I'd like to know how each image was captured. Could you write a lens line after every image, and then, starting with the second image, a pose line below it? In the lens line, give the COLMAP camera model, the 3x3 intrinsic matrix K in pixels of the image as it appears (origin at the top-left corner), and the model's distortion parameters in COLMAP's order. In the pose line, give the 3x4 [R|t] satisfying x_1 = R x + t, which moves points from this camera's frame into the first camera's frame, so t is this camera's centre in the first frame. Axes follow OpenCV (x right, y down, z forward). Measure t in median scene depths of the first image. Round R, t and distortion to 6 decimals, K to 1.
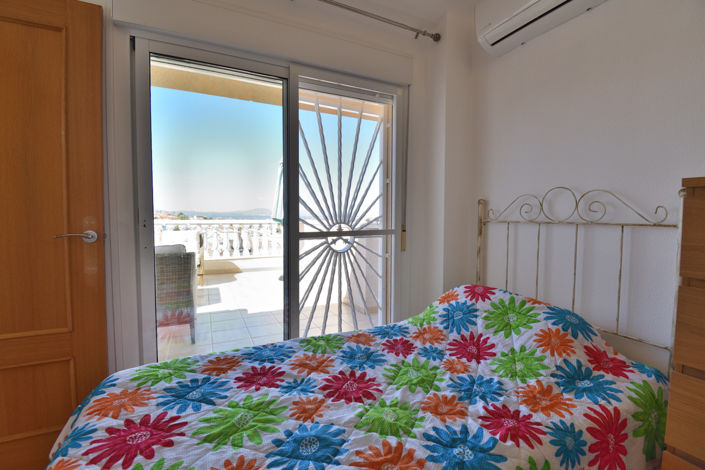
lens RADIAL K [[311.5, 0, 355.0], [0, 311.5, 231.7], [0, 0, 1]] dist [0.020899, -0.027074]
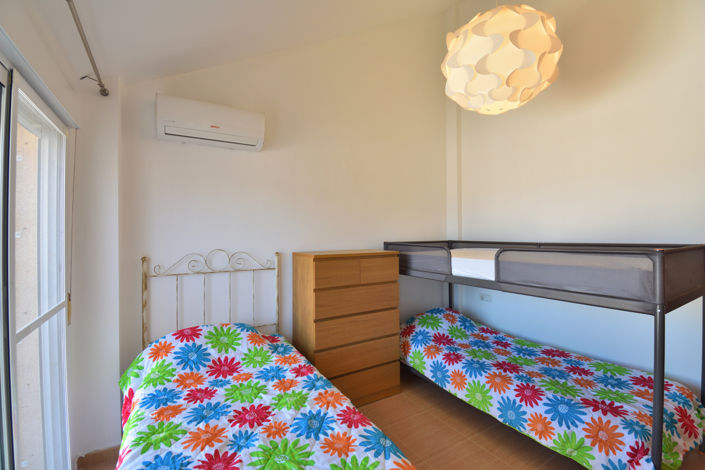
lens RADIAL K [[311.5, 0, 355.0], [0, 311.5, 231.7], [0, 0, 1]] dist [0.020899, -0.027074]
pose [[-0.084359, 0.006700, 0.996413, -1.141233], [0.057748, 0.998330, -0.001824, -0.219066], [-0.994761, 0.057387, -0.084605, 0.510069]]
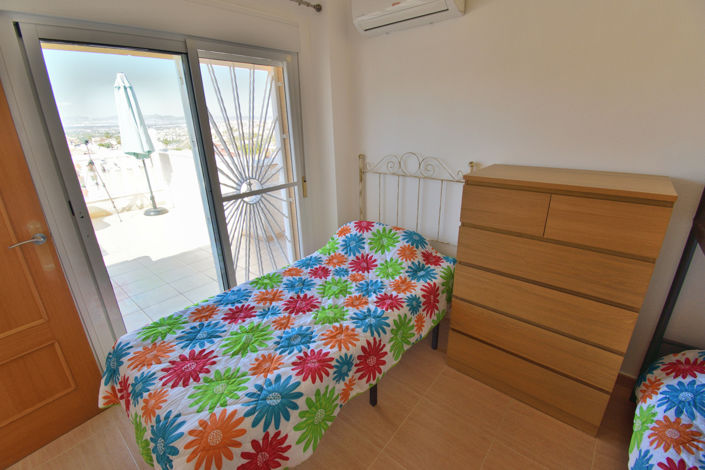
lens RADIAL K [[311.5, 0, 355.0], [0, 311.5, 231.7], [0, 0, 1]] dist [0.020899, -0.027074]
pose [[0.914462, -0.160532, 0.371469, -0.245953], [0.046232, 0.953384, 0.298197, -0.277320], [-0.402022, -0.255516, 0.879255, -0.367203]]
